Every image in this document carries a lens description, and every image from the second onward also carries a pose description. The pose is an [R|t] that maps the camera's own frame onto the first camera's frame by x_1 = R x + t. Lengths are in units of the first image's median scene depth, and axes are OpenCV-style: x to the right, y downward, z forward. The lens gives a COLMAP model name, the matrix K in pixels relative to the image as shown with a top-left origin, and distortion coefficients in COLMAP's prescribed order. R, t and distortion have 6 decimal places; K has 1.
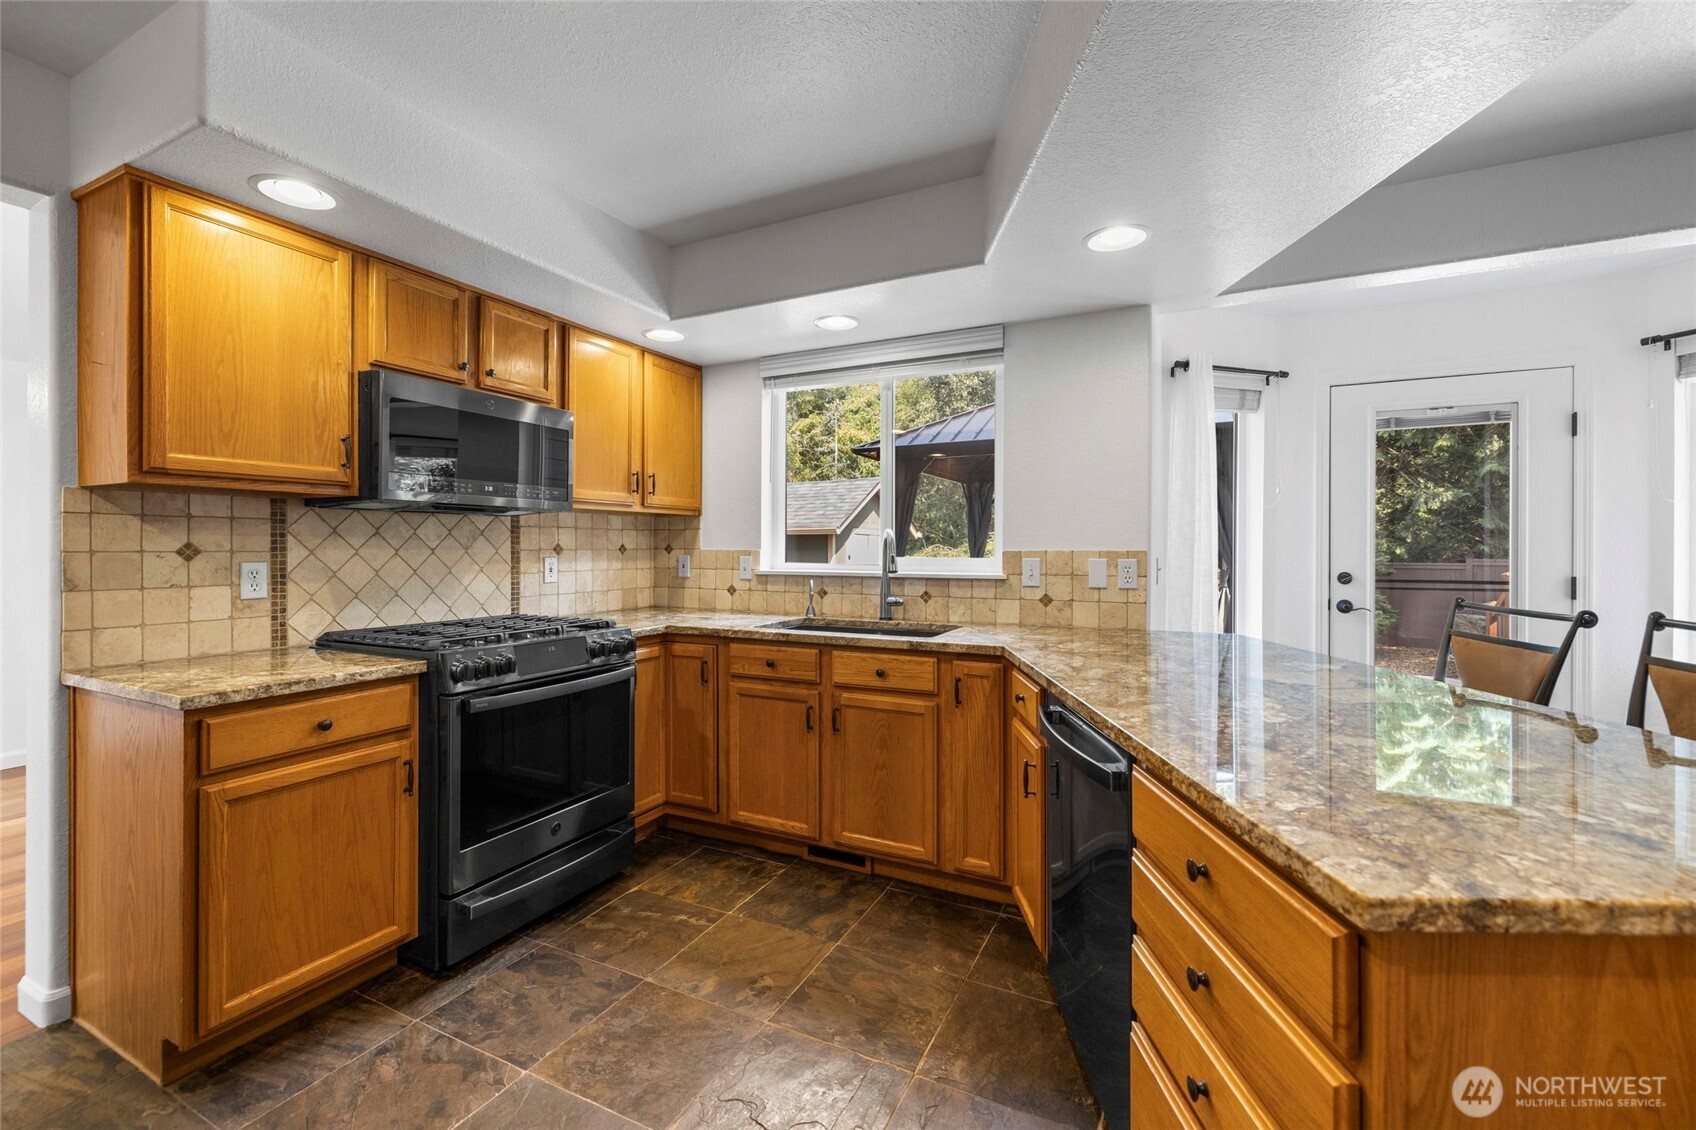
lens RADIAL K [[718.6, 0, 833.8], [0, 718.6, 547.7], [0, 0, 1]] dist [-0.000118, -0.000159]
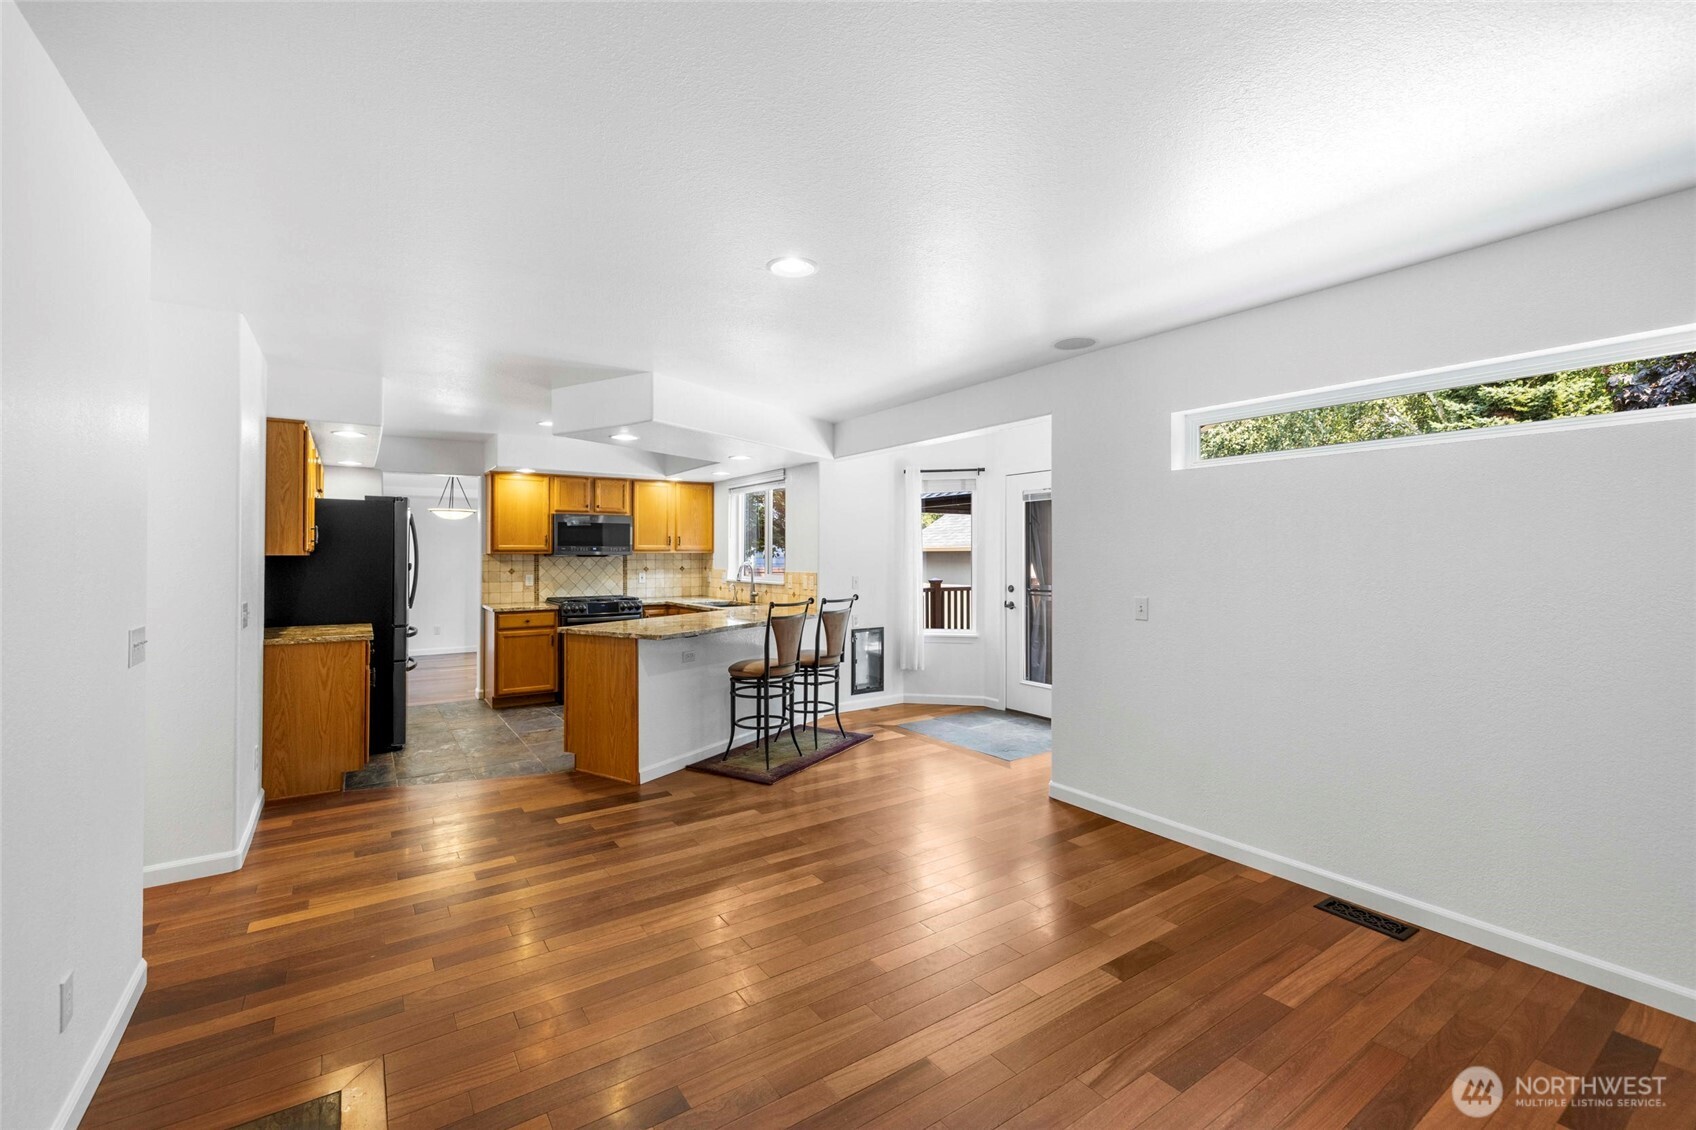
lens RADIAL K [[718.6, 0, 832.9], [0, 718.6, 548.0], [0, 0, 1]] dist [-0.000118, -0.000159]
pose [[0.873237, -0.006915, -0.487247, 1.506829], [0.002208, 0.999945, -0.010235, -0.047968], [0.487291, 0.007861, 0.873204, -0.882947]]
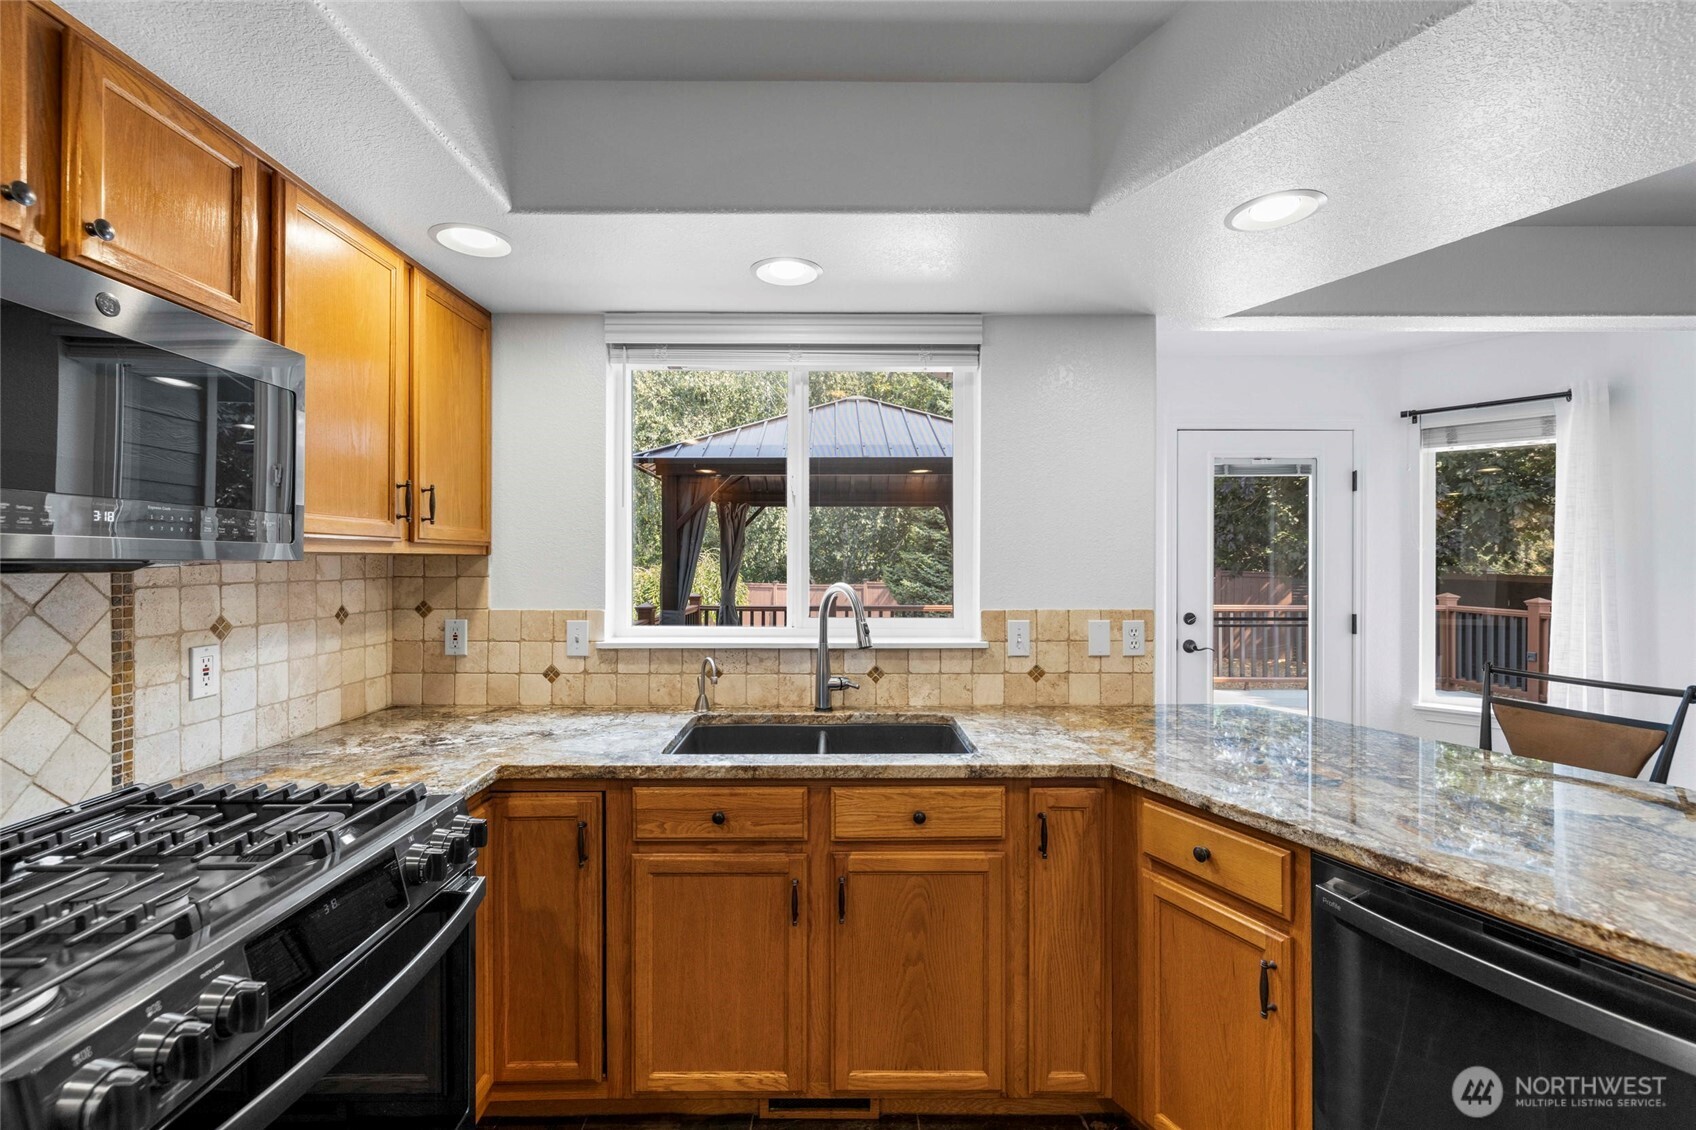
lens RADIAL K [[718.6, 0, 833.6], [0, 718.6, 563.3], [0, 0, 1]] dist [-0.000118, -0.000159]
pose [[0.889250, -0.002376, 0.457415, -0.268168], [0.001617, 0.999997, 0.002050, -0.050197], [-0.457418, -0.001083, 0.889251, 0.411700]]
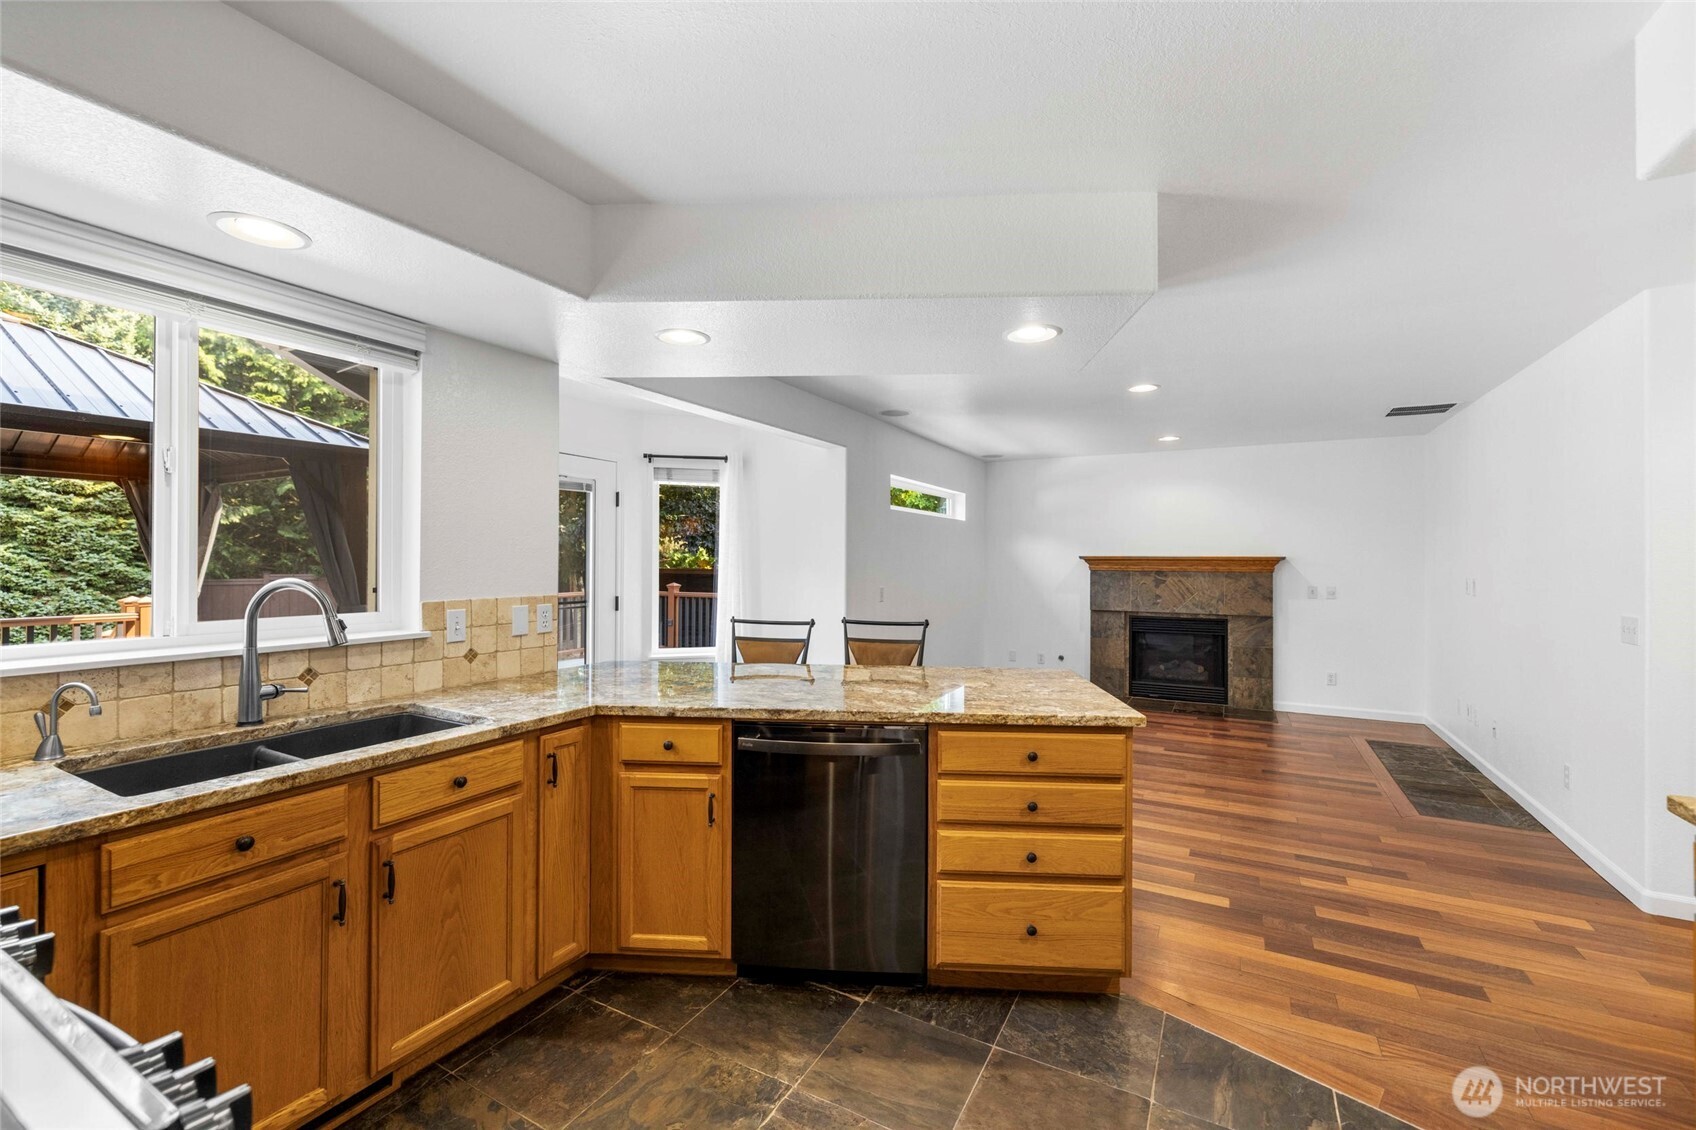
lens RADIAL K [[718.6, 0, 839.7], [0, 718.6, 554.9], [0, 0, 1]] dist [-0.000118, -0.000159]
pose [[0.032109, 0.005786, 0.999468, -0.590188], [-0.005424, 0.999970, -0.005615, -0.049810], [-0.999470, -0.005241, 0.032140, 0.529506]]
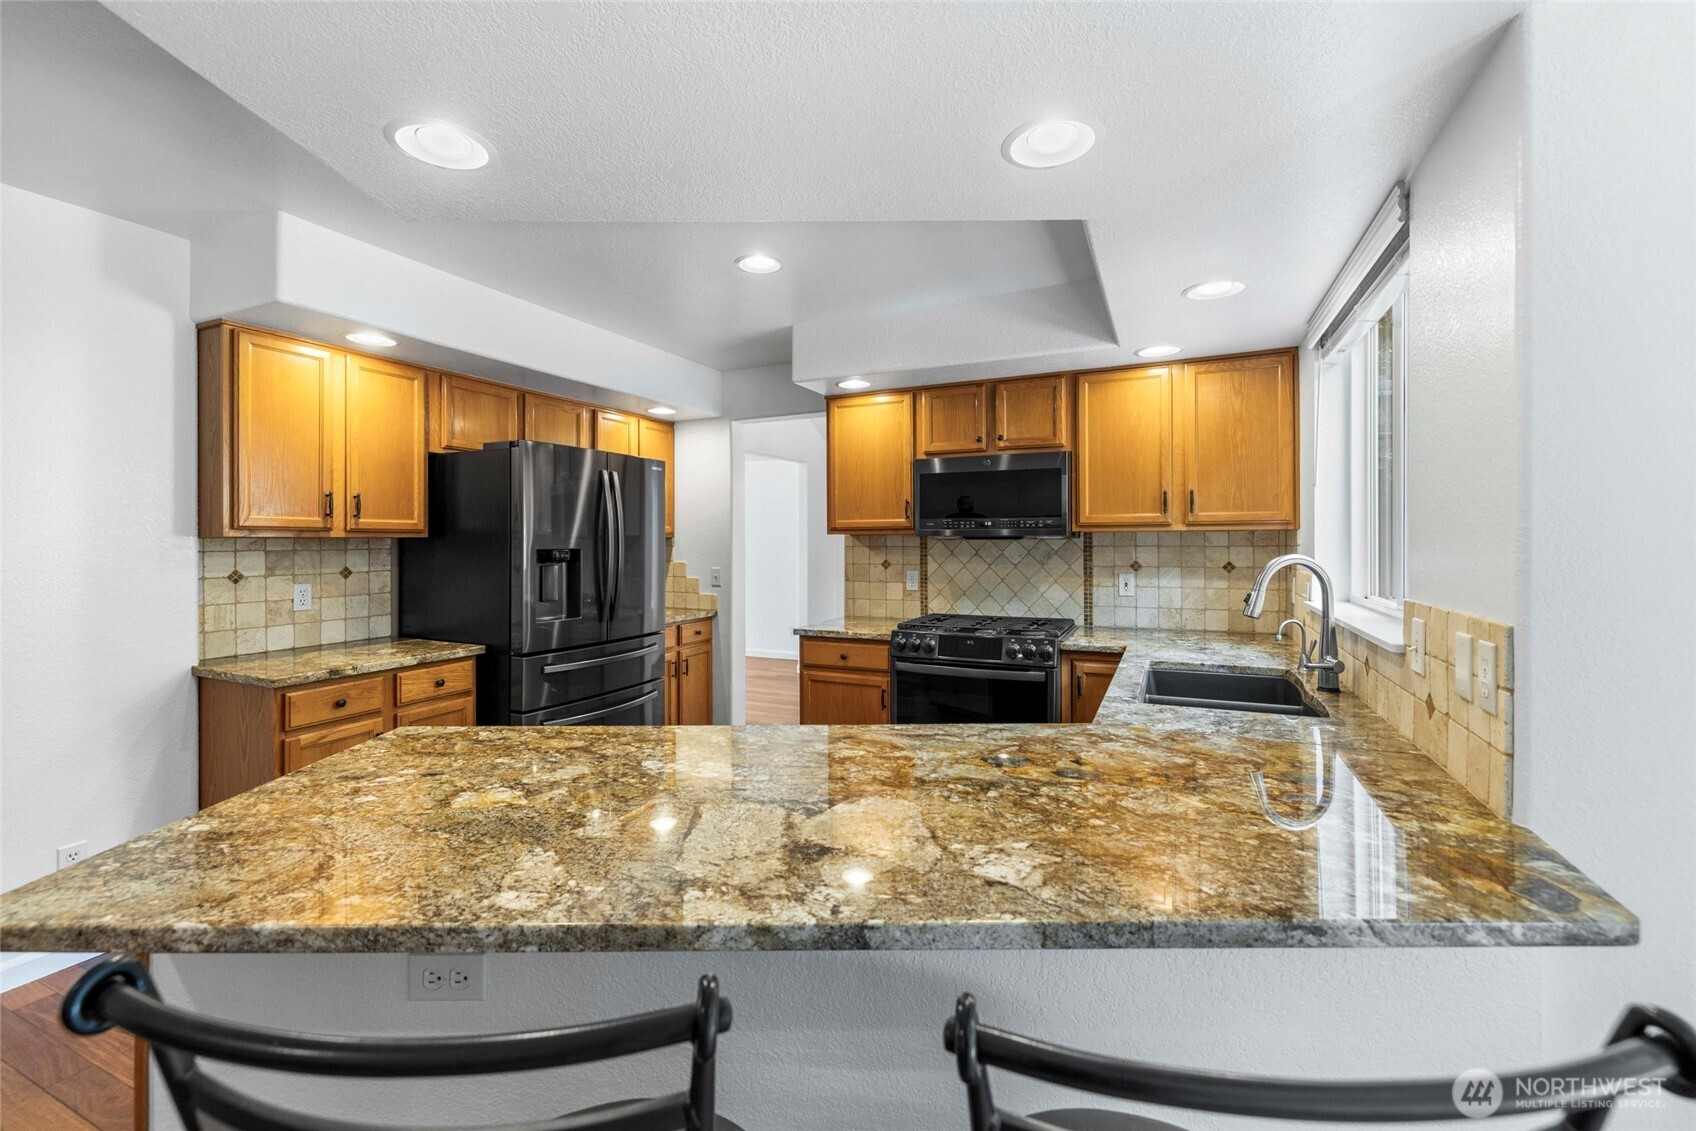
lens RADIAL K [[718.6, 0, 842.2], [0, 718.6, 548.6], [0, 0, 1]] dist [-0.000118, -0.000159]
pose [[0.043398, 0.009112, -0.999016, 0.798955], [0.002889, 0.999953, 0.009246, -0.041743], [0.999054, -0.003288, 0.043369, 0.583623]]
